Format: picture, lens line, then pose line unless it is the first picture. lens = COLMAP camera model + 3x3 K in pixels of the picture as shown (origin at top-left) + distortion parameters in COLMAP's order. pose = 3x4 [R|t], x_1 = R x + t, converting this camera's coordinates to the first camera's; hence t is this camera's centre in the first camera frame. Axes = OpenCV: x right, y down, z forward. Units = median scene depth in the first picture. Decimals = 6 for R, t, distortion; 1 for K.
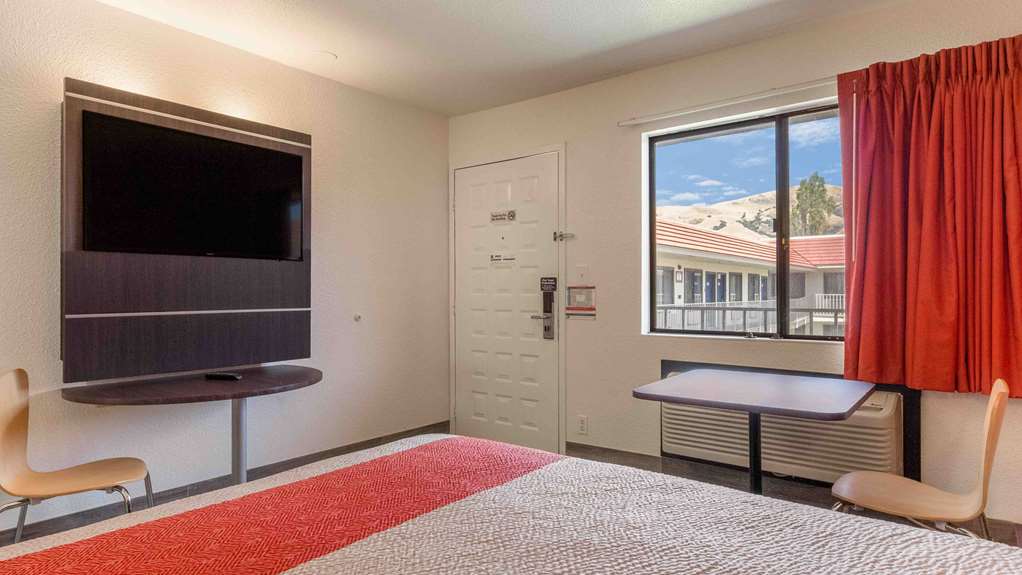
lens RADIAL K [[572.4, 0, 516.6], [0, 572.4, 285.6], [0, 0, 1]] dist [0.001095, 0.000743]
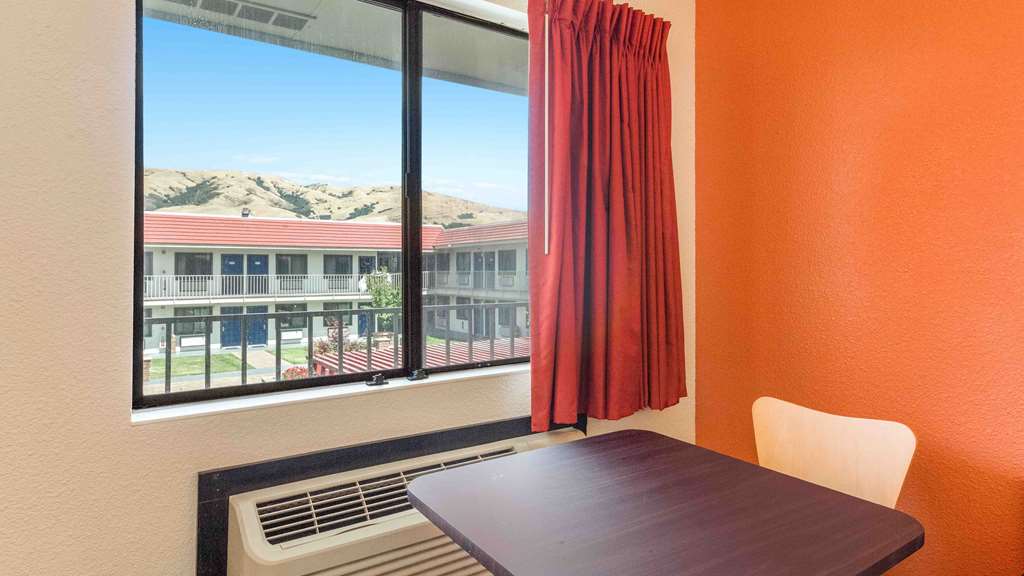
lens RADIAL K [[573.5, 0, 517.6], [0, 573.5, 286.1], [0, 0, 1]] dist [0.001095, 0.000743]
pose [[0.276562, -0.023742, 0.960703, -0.104756], [-0.014459, 0.999479, 0.028863, -0.026771], [-0.960887, -0.021873, 0.276074, 0.919744]]
